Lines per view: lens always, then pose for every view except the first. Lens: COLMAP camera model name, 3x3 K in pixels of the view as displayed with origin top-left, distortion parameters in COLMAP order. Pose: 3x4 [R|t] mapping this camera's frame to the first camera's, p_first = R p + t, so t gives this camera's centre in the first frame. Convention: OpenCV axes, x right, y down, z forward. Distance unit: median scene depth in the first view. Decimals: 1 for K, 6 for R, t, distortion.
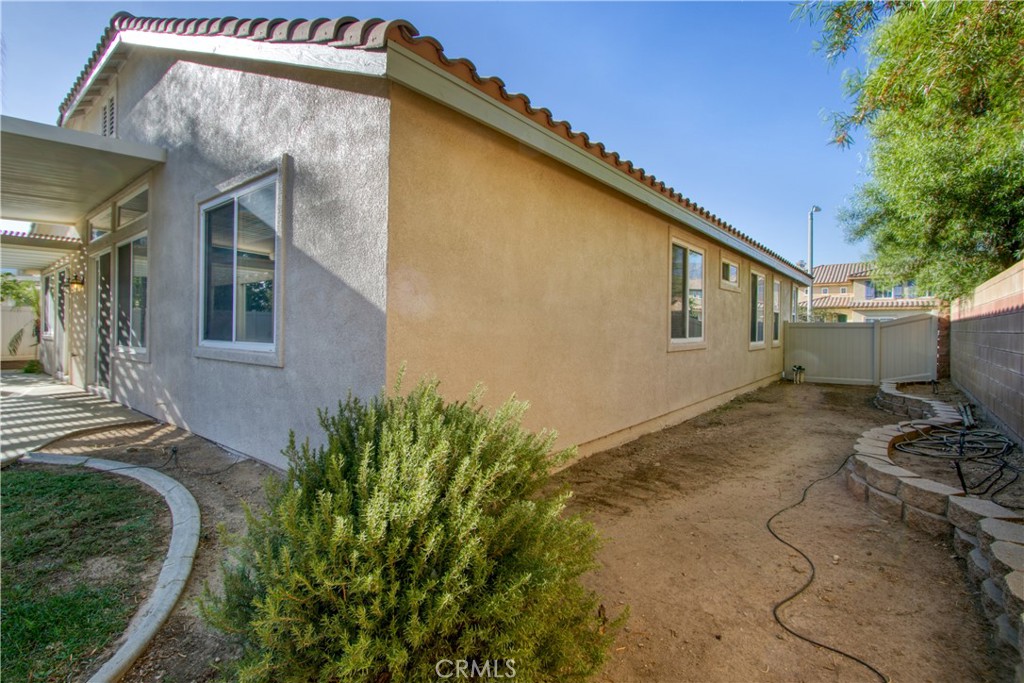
lens RADIAL K [[477.4, 0, 486.3], [0, 477.4, 333.4], [0, 0, 1]] dist [-0.000608, -0.000054]
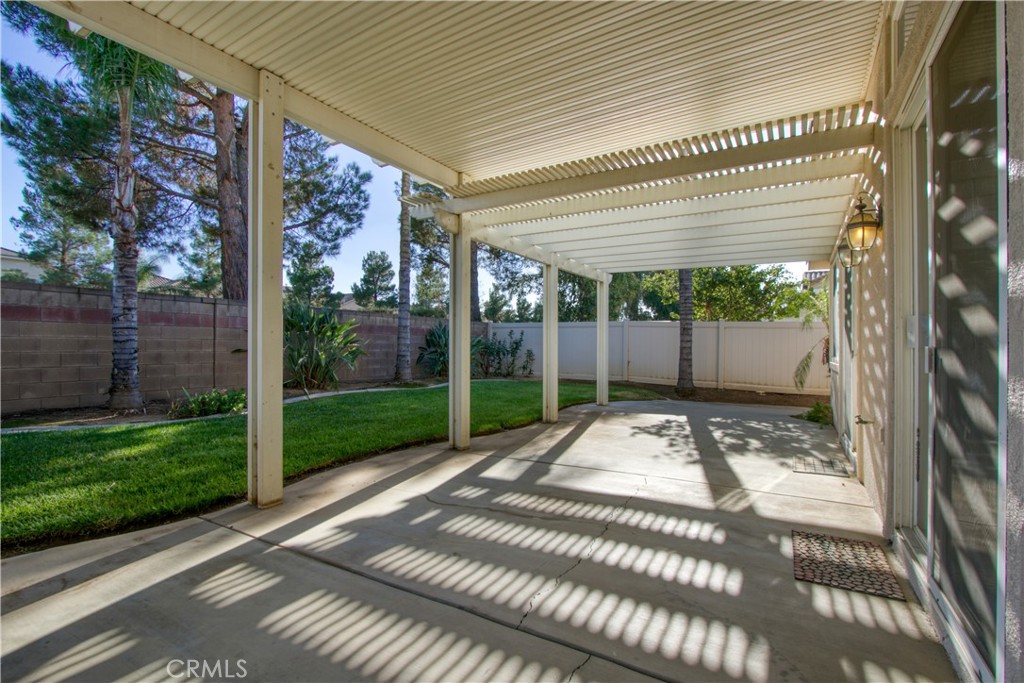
lens RADIAL K [[473.8, 0, 508.3], [0, 473.8, 343.5], [0, 0, 1]] dist [0.000842, 0.000476]
pose [[0.166131, -0.019156, -0.985918, -0.620869], [-0.008554, 0.999746, -0.020866, -0.007067], [0.986067, 0.011901, 0.165924, 0.762776]]
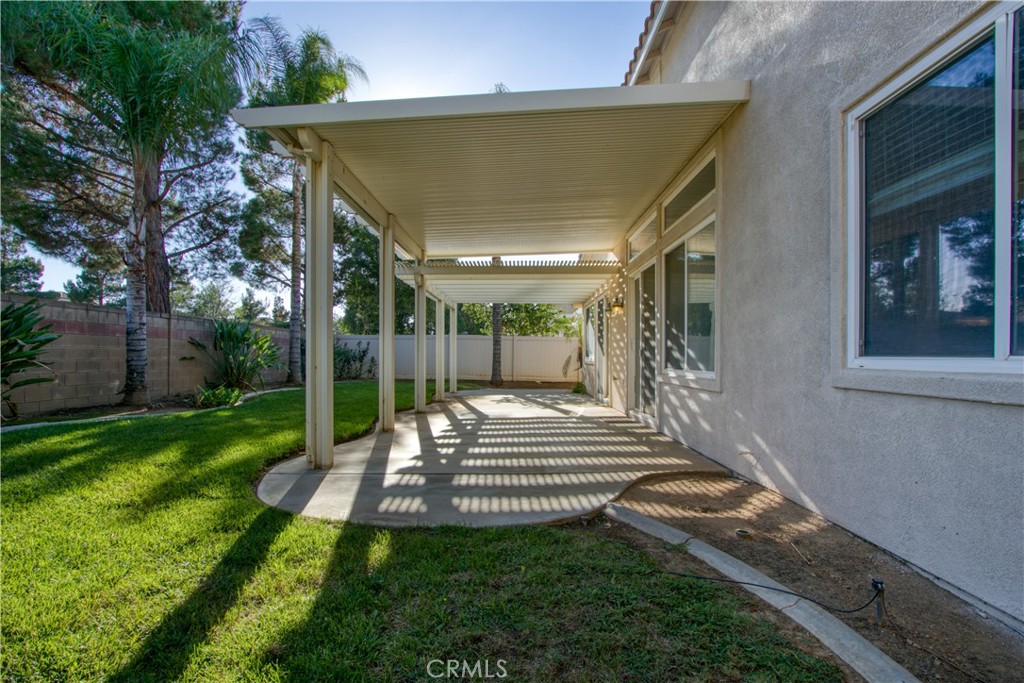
lens RADIAL K [[467.9, 0, 504.7], [0, 467.9, 356.5], [0, 0, 1]] dist [0.000070, 0.000160]
pose [[0.630605, -0.016269, -0.775933, -0.286964], [0.009848, 0.999868, -0.012960, 0.010603], [0.776041, 0.000531, 0.630682, 0.232449]]
